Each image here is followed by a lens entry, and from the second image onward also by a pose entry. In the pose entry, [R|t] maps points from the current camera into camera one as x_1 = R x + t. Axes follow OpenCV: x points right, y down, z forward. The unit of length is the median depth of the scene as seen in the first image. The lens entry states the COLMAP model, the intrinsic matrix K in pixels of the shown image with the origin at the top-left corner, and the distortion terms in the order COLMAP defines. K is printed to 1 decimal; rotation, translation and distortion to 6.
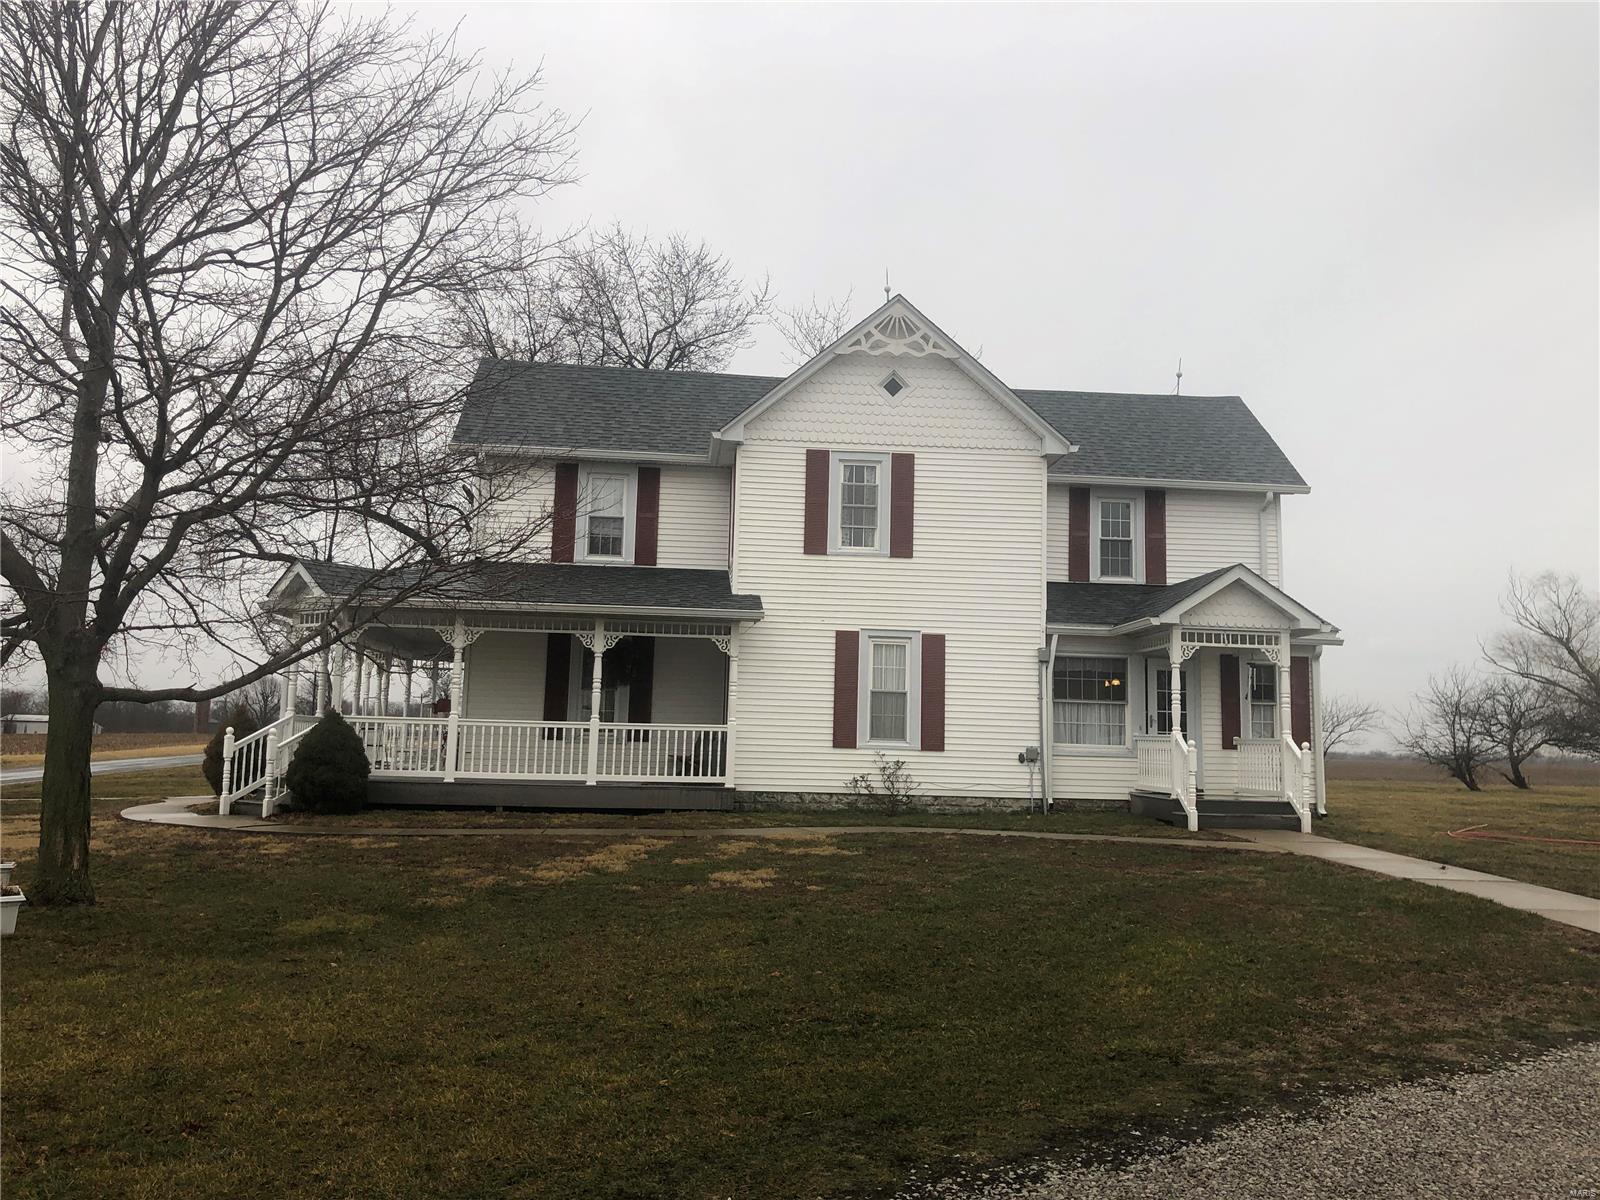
lens RADIAL K [[1506.9, 0, 855.3], [0, 1506.9, 539.9], [0, 0, 1]] dist [0.086353, 0.000300]
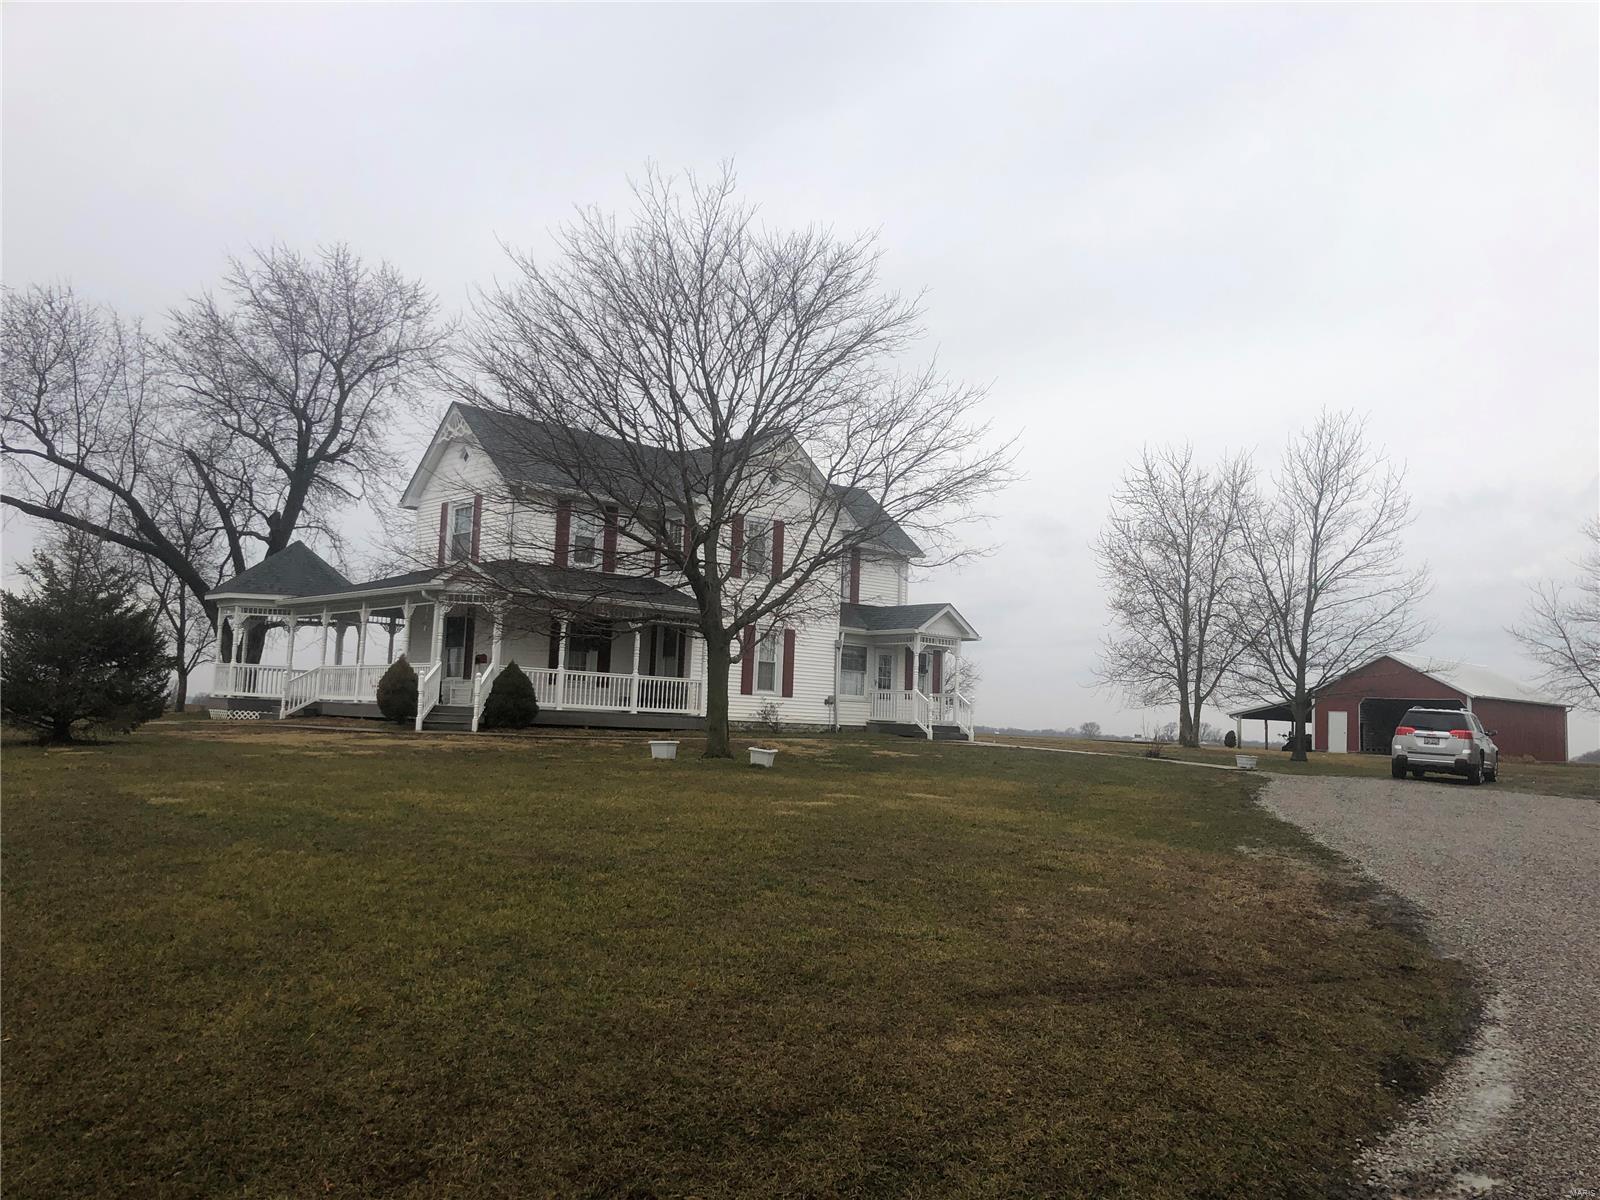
lens RADIAL K [[1302.8, 0, 823.4], [0, 1302.8, 604.3], [0, 0, 1]] dist [0.015455, -0.005405]
pose [[0.817768, 0.065604, 0.571796, -0.759976], [-0.112007, 0.992628, 0.046303, -0.037872], [-0.564543, -0.101910, 0.819088, -0.225815]]
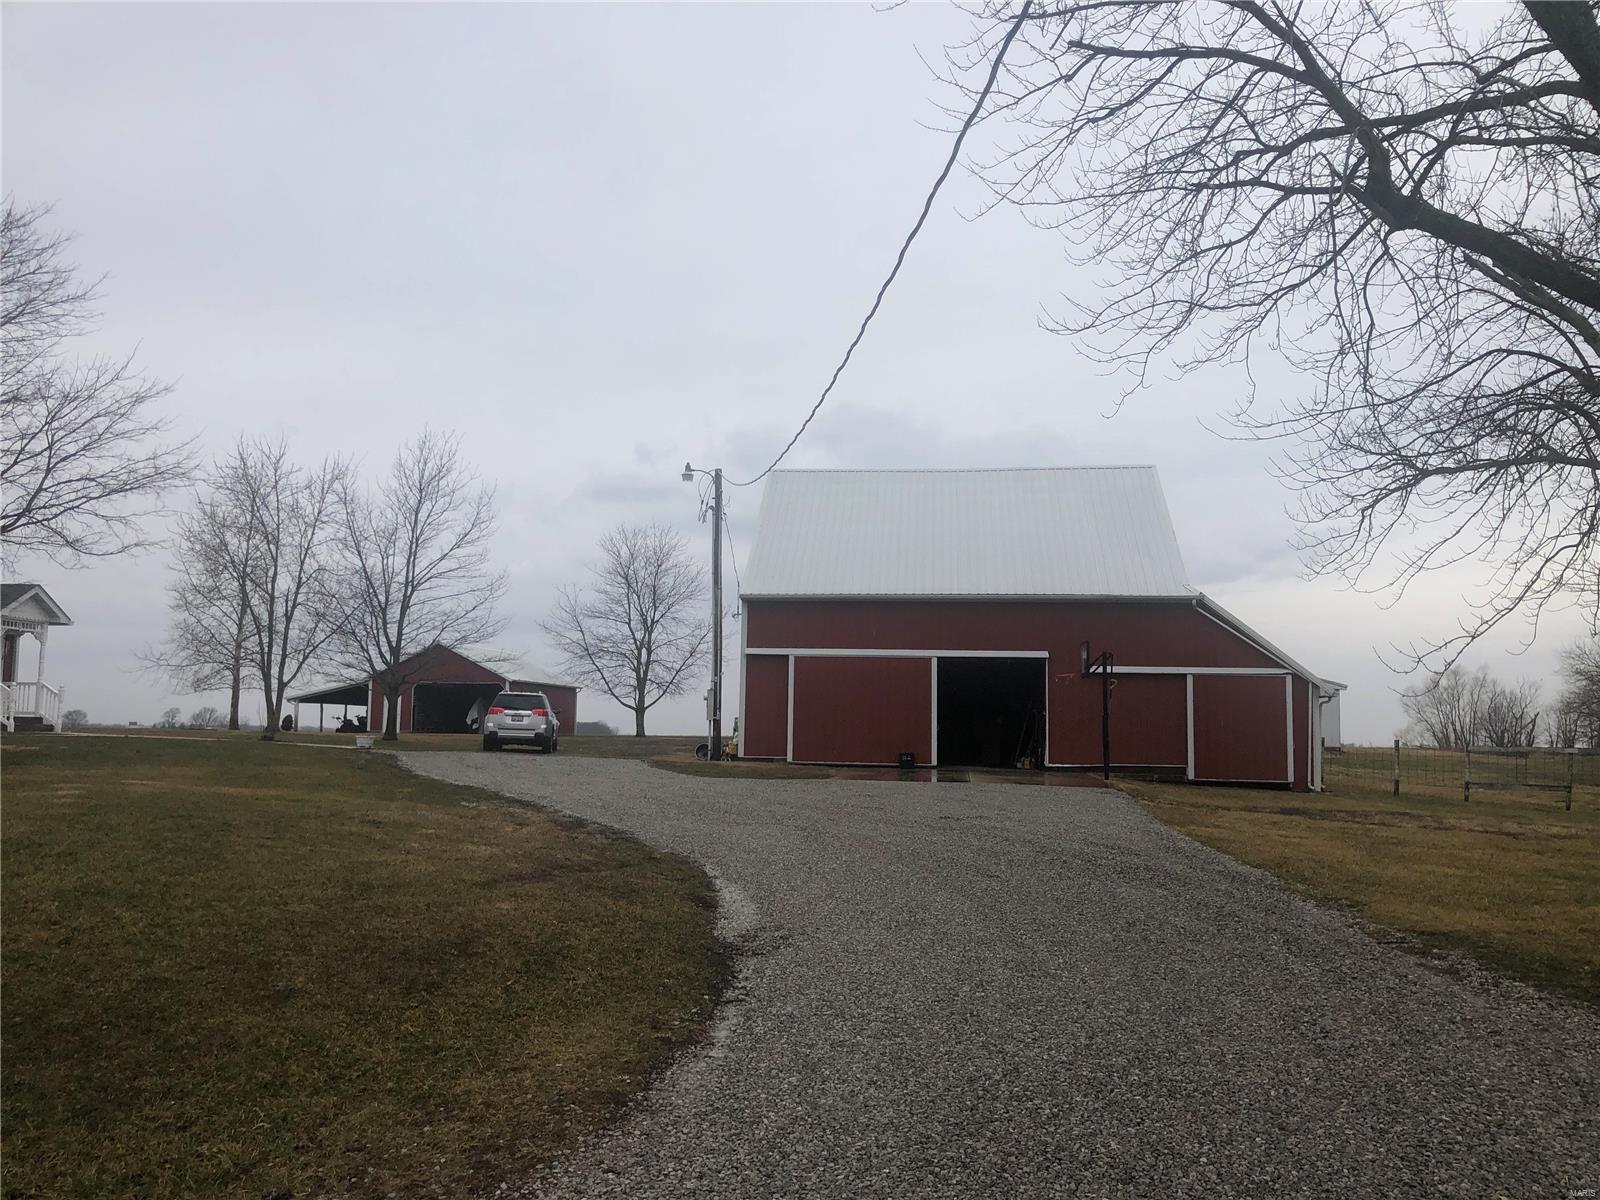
lens RADIAL K [[1277.7, 0, 838.1], [0, 1277.7, 608.4], [0, 0, 1]] dist [-0.009677, 0.026039]
pose [[0.213546, 0.076677, 0.973919, -0.933335], [-0.156364, 0.986745, -0.043401, -0.035087], [-0.964338, -0.143018, 0.222705, -0.211253]]
